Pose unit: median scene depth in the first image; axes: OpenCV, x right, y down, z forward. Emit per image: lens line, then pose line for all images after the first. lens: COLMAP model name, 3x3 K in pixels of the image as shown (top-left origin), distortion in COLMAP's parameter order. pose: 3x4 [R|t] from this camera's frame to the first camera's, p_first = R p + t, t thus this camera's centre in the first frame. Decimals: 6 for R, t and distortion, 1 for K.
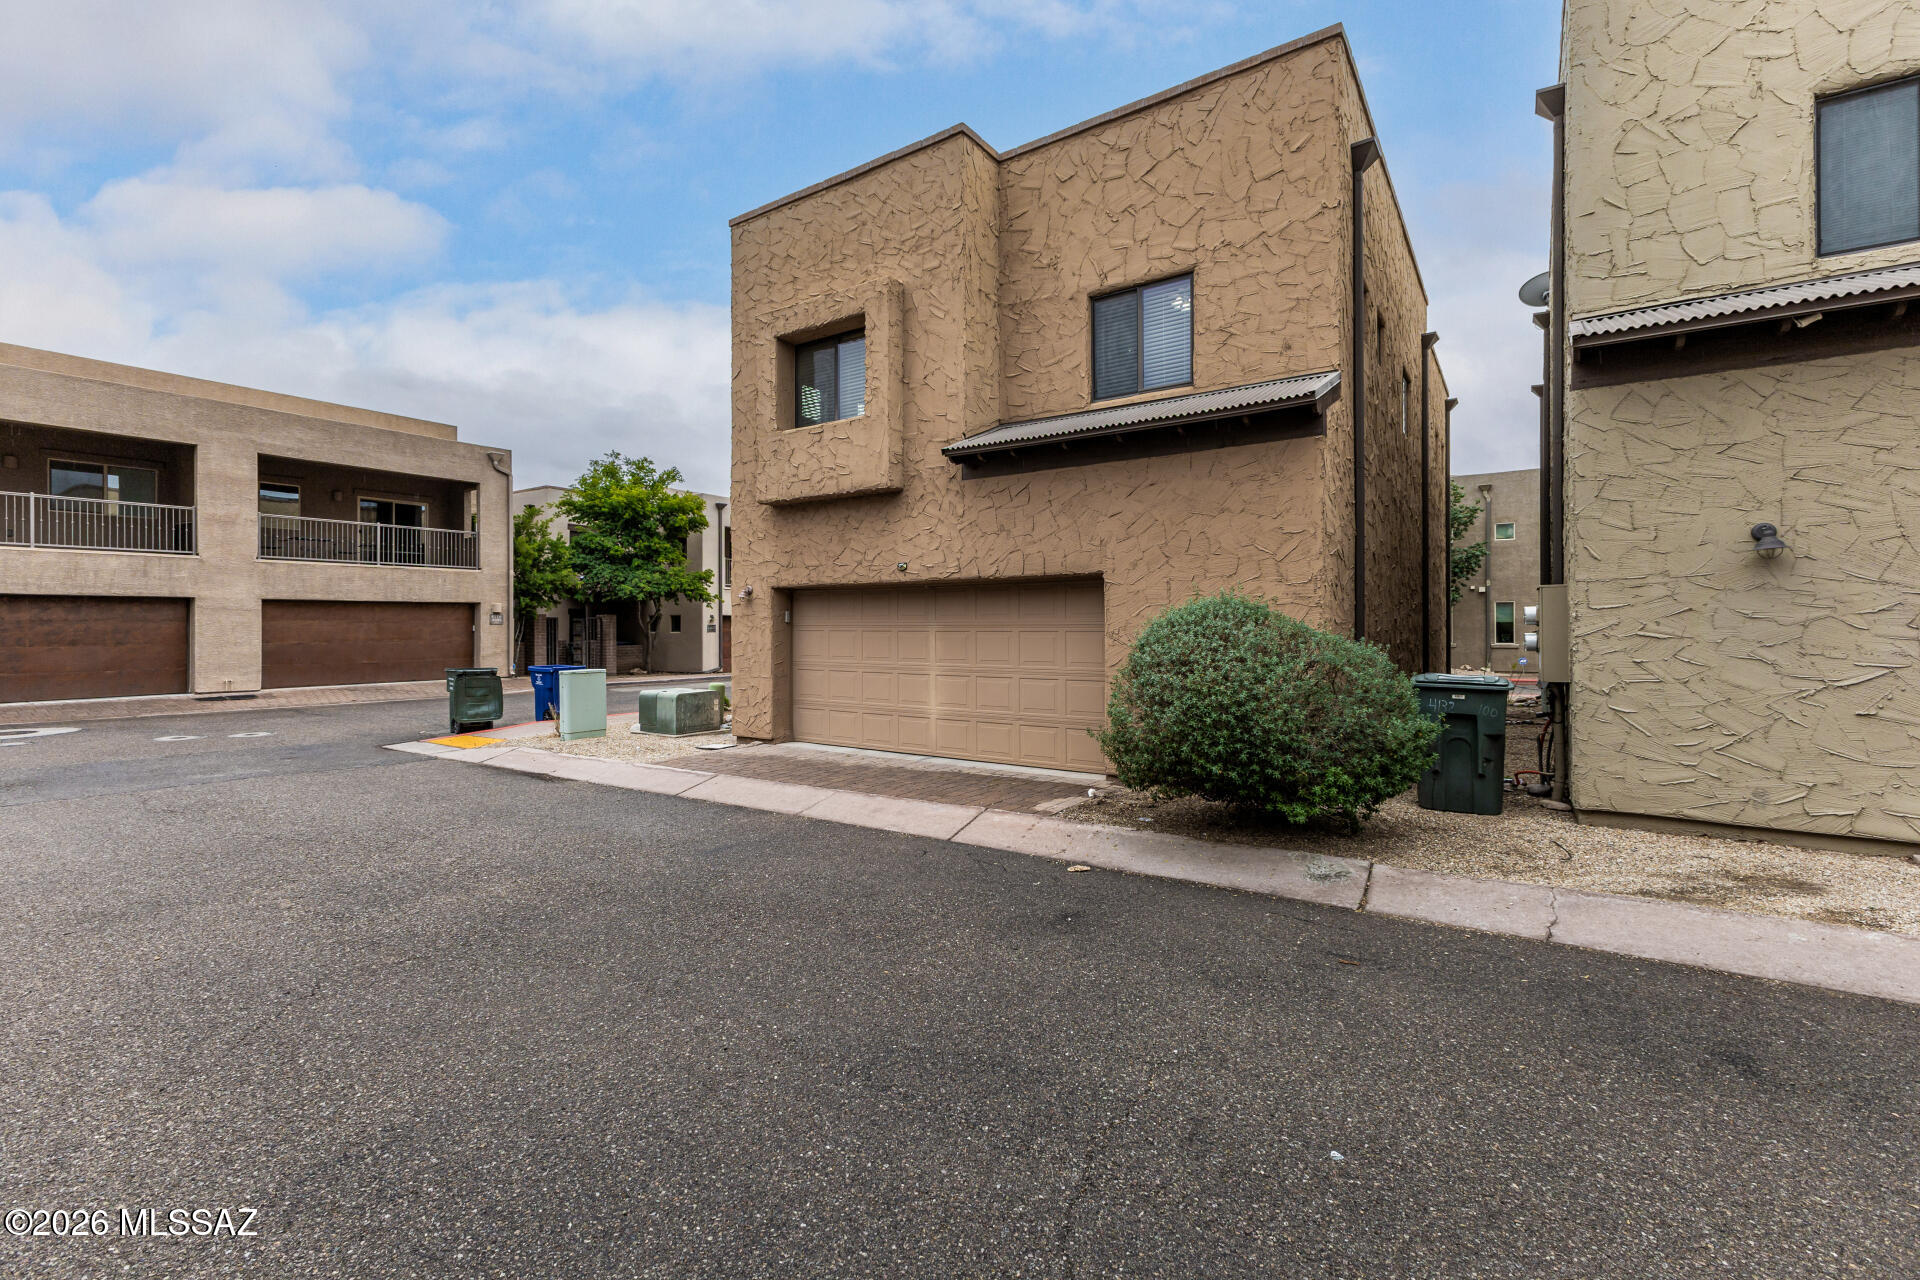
lens RADIAL K [[842.5, 0, 959.9], [0, 842.5, 624.6], [0, 0, 1]] dist [0.014742, -0.003786]
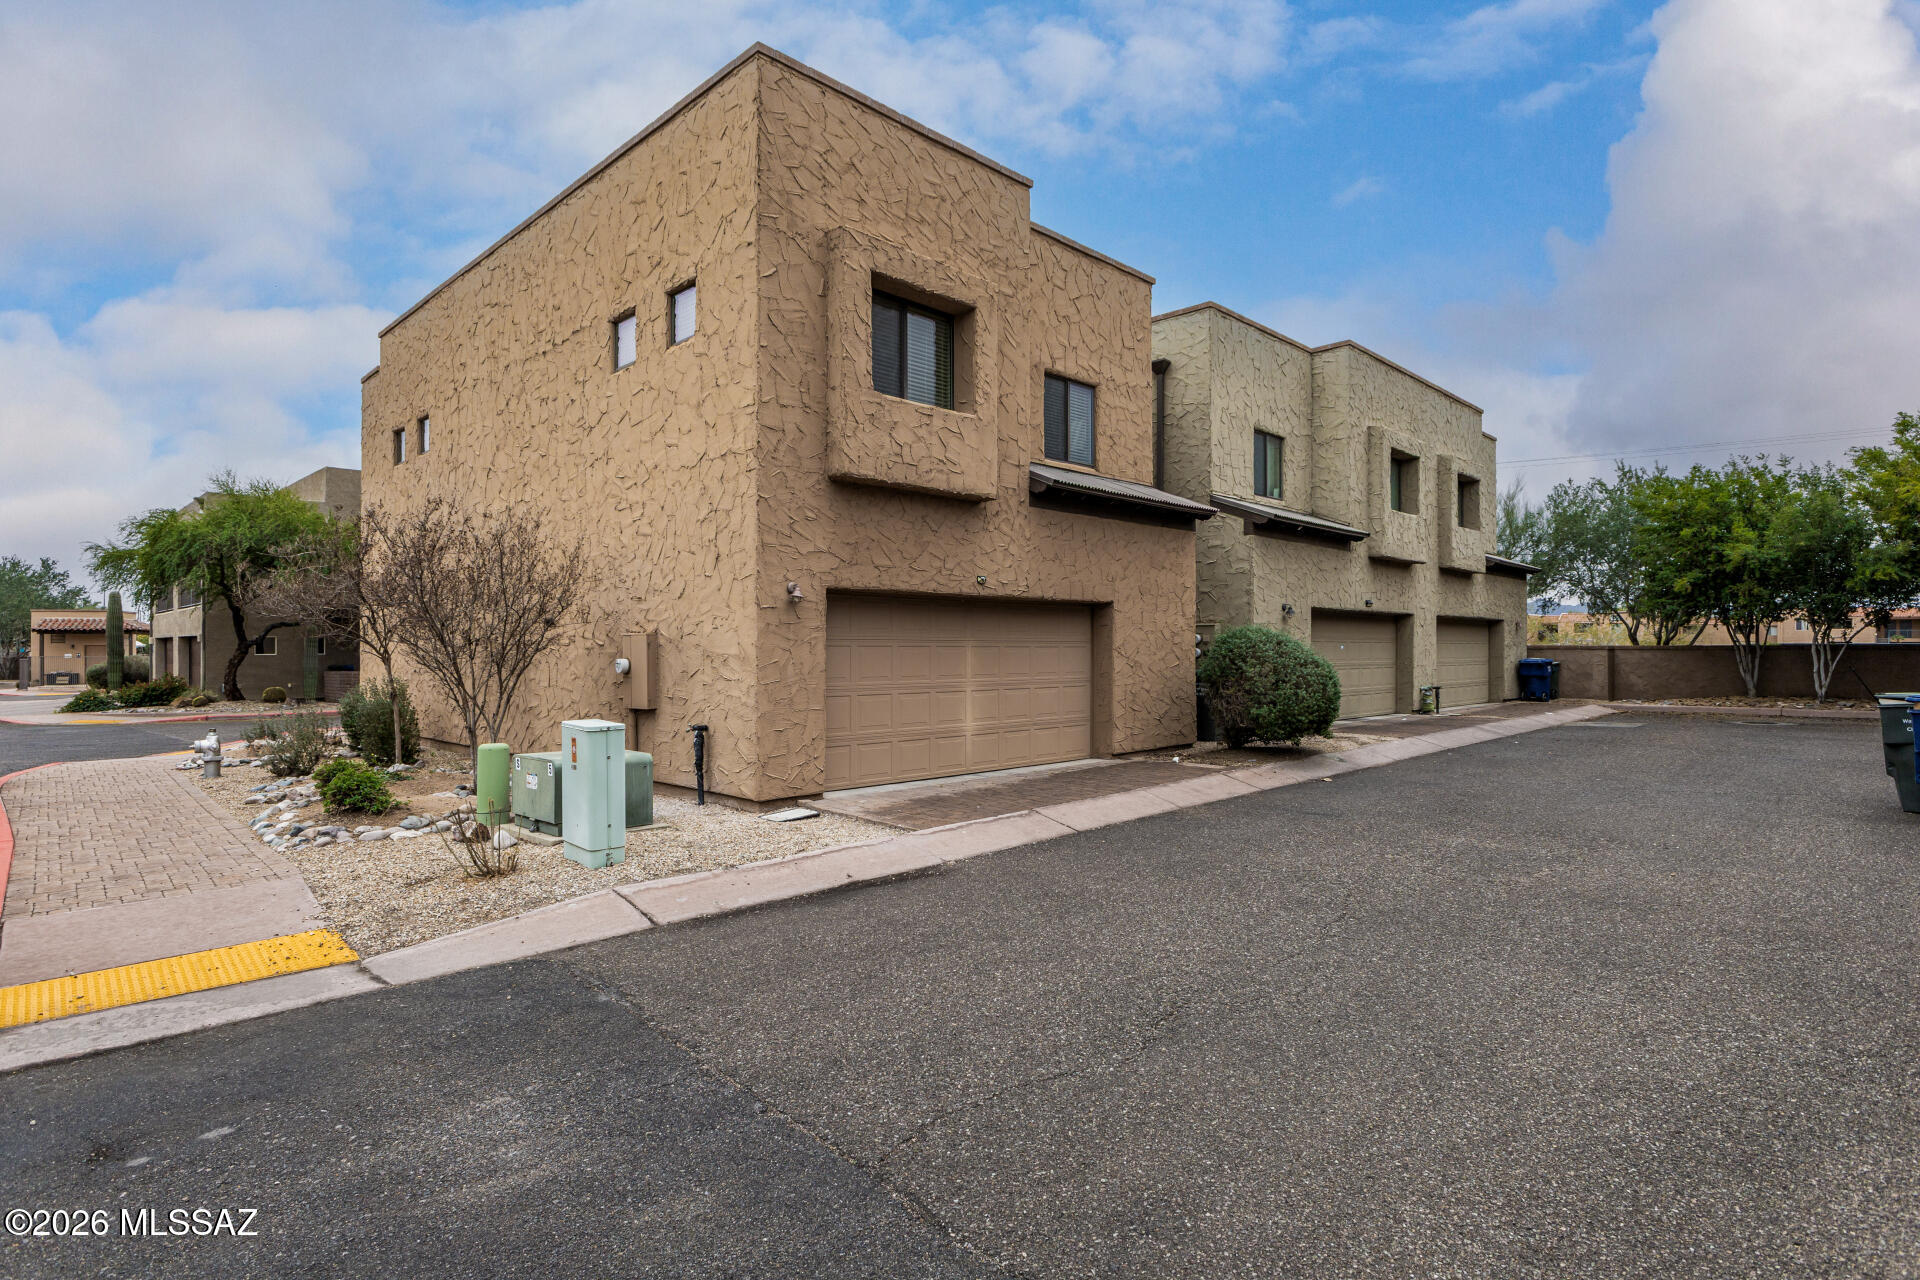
lens RADIAL K [[985.3, 0, 965.5], [0, 985.3, 638.9], [0, 0, 1]] dist [-0.006904, -0.000701]
pose [[0.176640, 0.012251, 0.984199, -1.269687], [-0.002470, 0.999925, -0.012003, 0.013453], [-0.984272, -0.000311, 0.176657, 0.872918]]
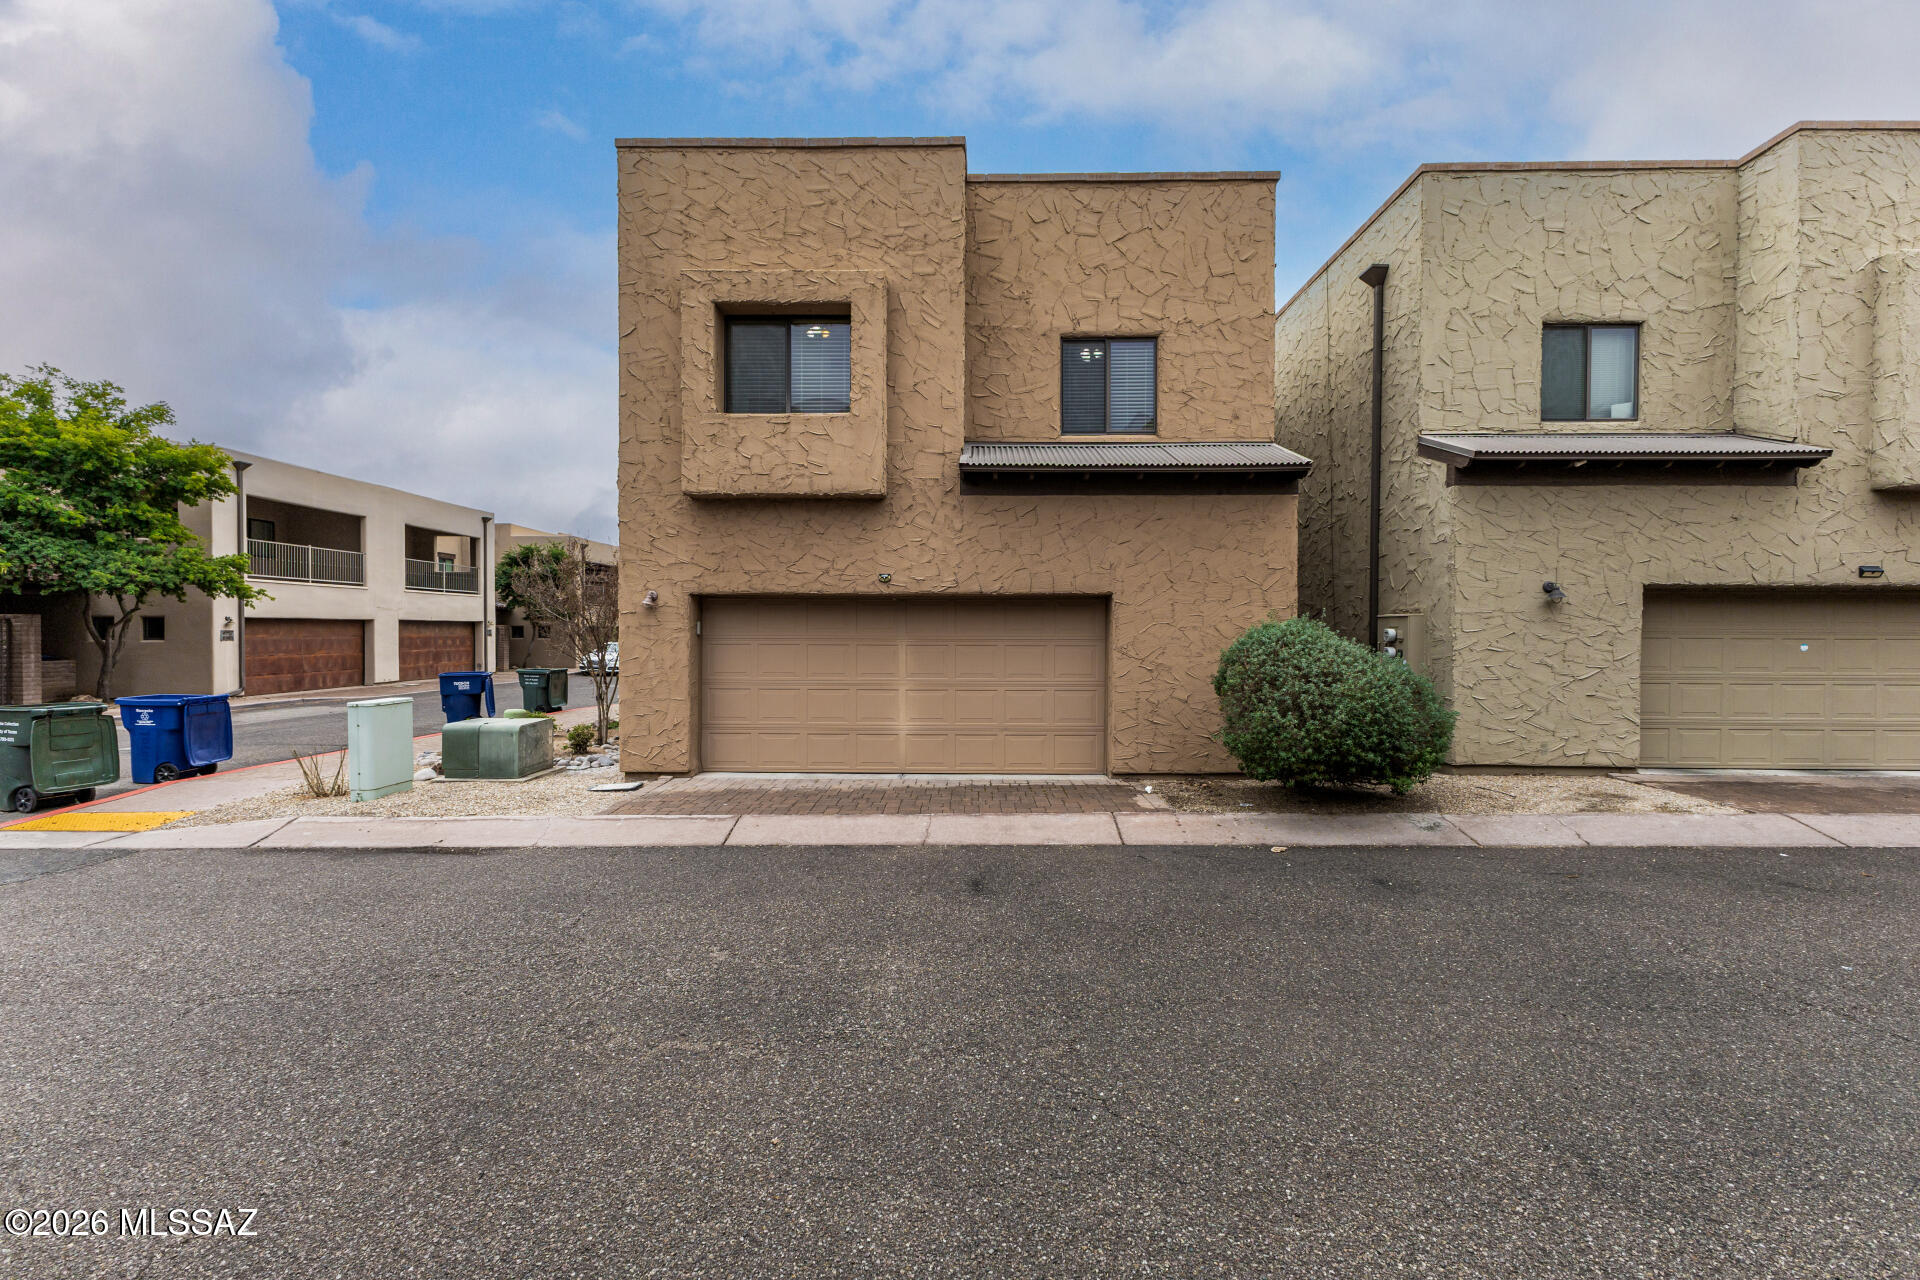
lens RADIAL K [[842.5, 0, 965.5], [0, 842.5, 640.4], [0, 0, 1]] dist [0.014742, -0.003786]
pose [[0.830265, -0.000951, 0.557369, -0.561185], [-0.006245, 0.999920, 0.011008, -0.009912], [-0.557334, -0.012620, 0.830192, 0.164974]]
